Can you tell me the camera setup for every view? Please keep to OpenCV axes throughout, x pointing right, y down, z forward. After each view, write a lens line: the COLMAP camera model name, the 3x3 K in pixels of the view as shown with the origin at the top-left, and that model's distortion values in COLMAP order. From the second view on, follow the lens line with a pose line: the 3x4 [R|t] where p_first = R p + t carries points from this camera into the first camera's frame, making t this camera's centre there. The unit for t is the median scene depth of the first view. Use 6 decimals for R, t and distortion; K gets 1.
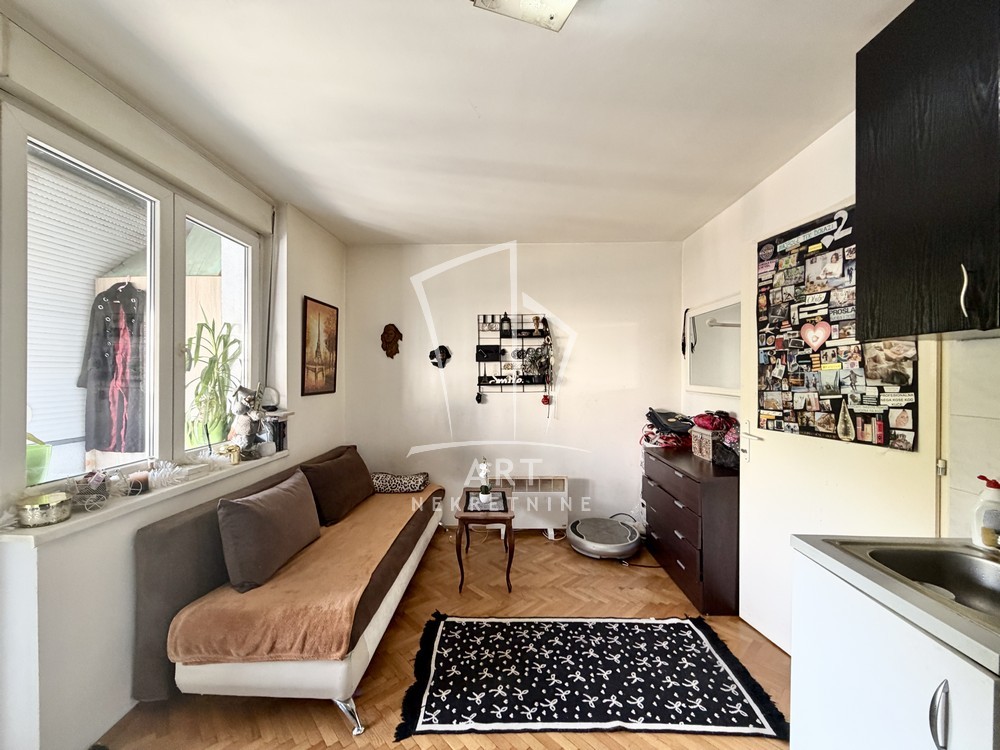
lens RADIAL K [[397.8, 0, 496.1], [0, 397.8, 375.4], [0, 0, 1]] dist [0.000122, 0.000112]
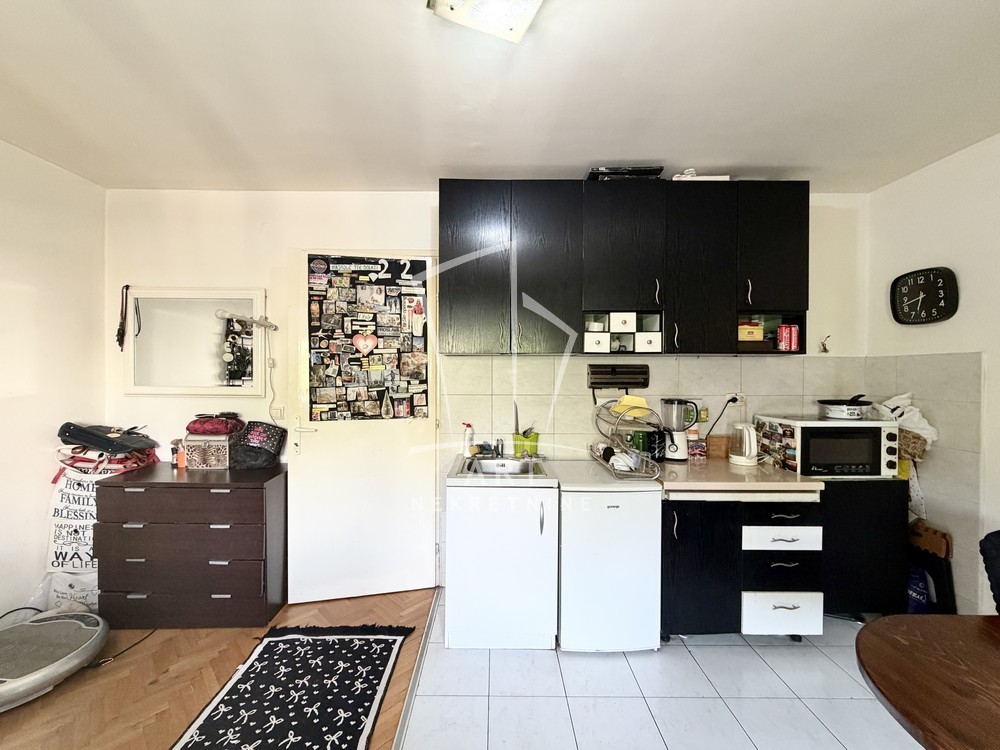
lens RADIAL K [[397.8, 0, 496.1], [0, 397.8, 375.4], [0, 0, 1]] dist [0.000122, 0.000112]
pose [[-0.039334, -0.008947, 0.999186, -0.538160], [-0.001089, 0.999960, 0.008911, -0.006991], [-0.999226, -0.000738, -0.039342, 0.591478]]
